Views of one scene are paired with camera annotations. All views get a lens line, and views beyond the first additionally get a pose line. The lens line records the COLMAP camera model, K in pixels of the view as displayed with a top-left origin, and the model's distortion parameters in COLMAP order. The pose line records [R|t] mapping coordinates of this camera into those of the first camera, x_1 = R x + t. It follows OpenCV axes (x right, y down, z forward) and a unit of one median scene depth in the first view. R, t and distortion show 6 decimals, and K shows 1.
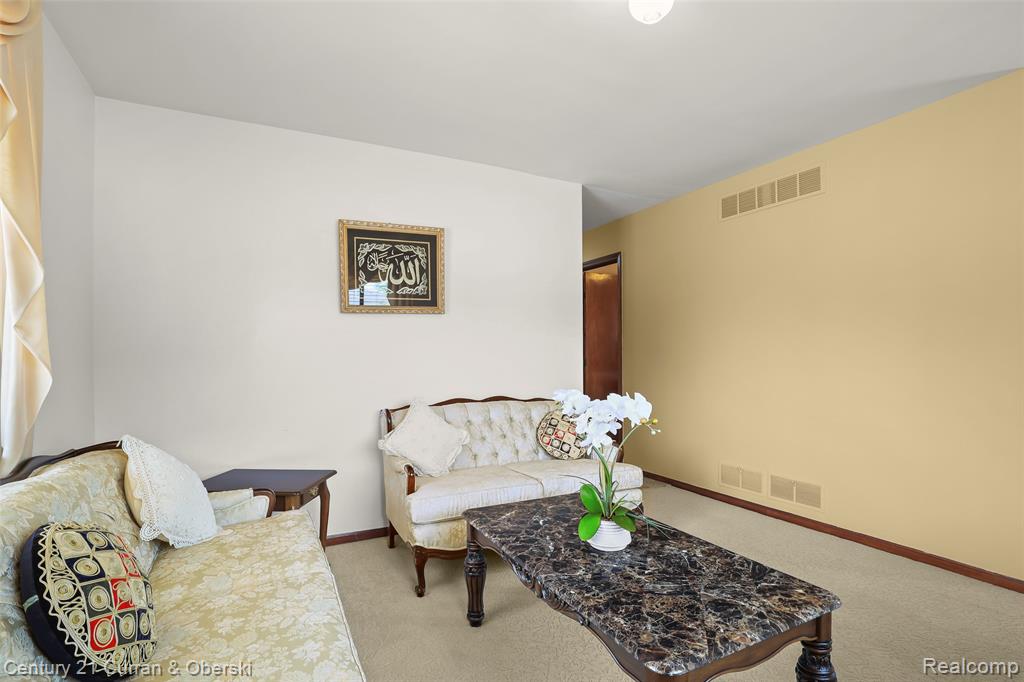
lens RADIAL K [[505.7, 0, 512.0], [0, 505.7, 341.0], [0, 0, 1]] dist [-0.003175, -0.000051]
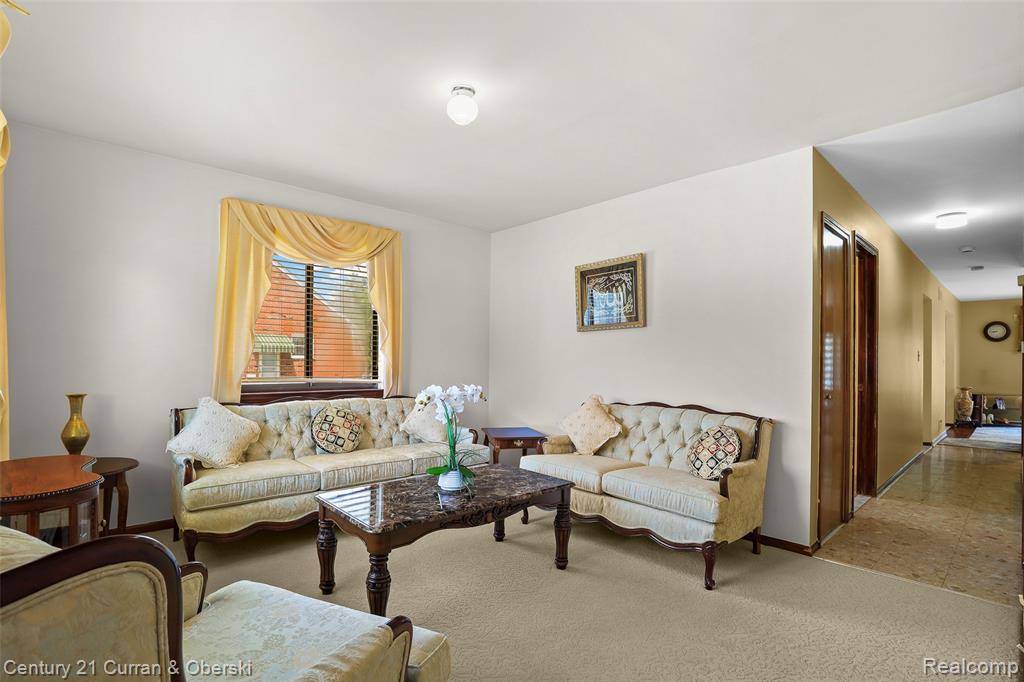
lens RADIAL K [[493.4, 0, 502.4], [0, 493.4, 333.9], [0, 0, 1]] dist [-0.027121, 0.000367]
pose [[0.252701, -0.043920, -0.966547, 0.913452], [0.009578, 0.999034, -0.042892, 0.007753], [0.967497, 0.001581, 0.252878, 0.430123]]
